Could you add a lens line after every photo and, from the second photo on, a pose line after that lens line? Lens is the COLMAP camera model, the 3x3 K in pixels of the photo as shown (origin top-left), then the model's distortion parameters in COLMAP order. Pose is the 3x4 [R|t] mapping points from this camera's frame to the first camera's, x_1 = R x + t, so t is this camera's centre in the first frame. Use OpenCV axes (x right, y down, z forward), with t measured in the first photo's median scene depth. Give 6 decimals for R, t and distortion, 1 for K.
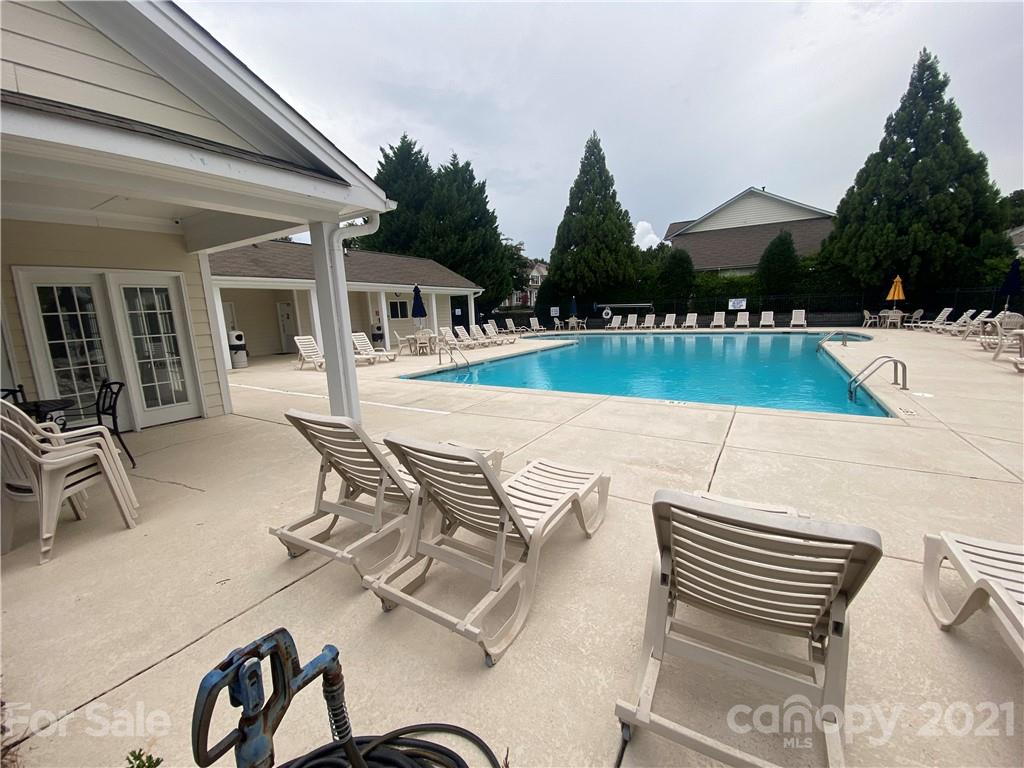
lens RADIAL K [[406.2, 0, 509.5], [0, 406.2, 399.6], [0, 0, 1]] dist [-0.000841, -0.015148]
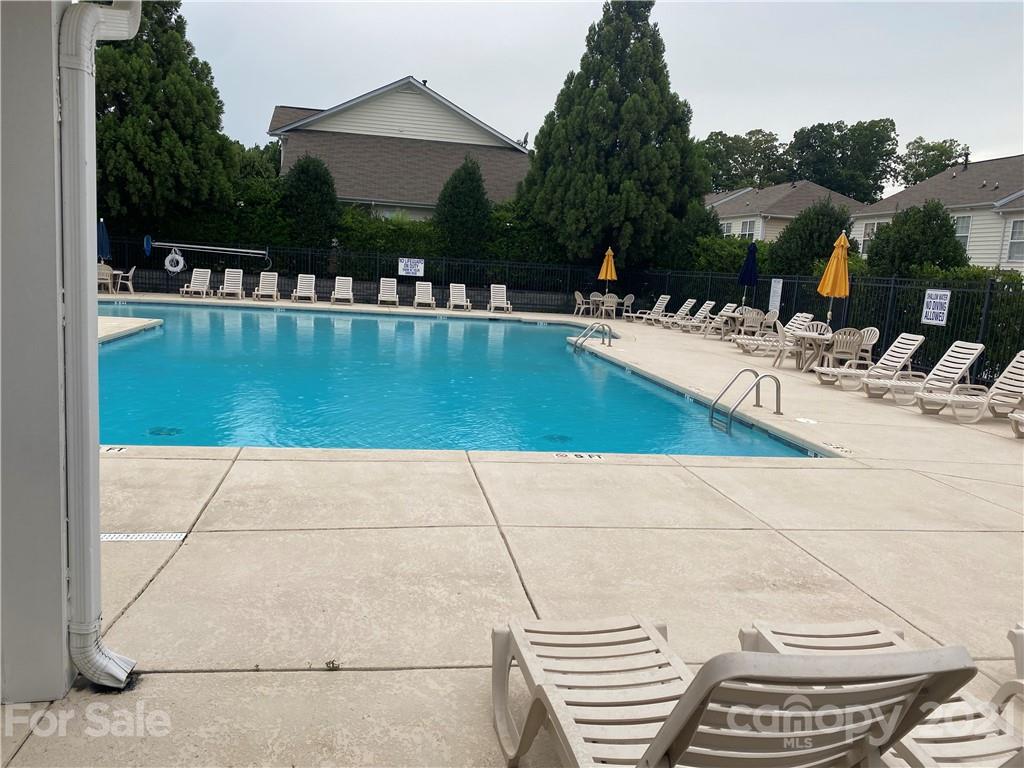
lens RADIAL K [[776.5, 0, 512.0], [0, 776.5, 384.0], [0, 0, 1]] dist [-0.002584, -0.008925]
pose [[0.742760, -0.014211, 0.669407, -0.111021], [0.052537, 0.997929, -0.037108, -0.016741], [-0.667493, 0.062731, 0.741969, 0.077992]]
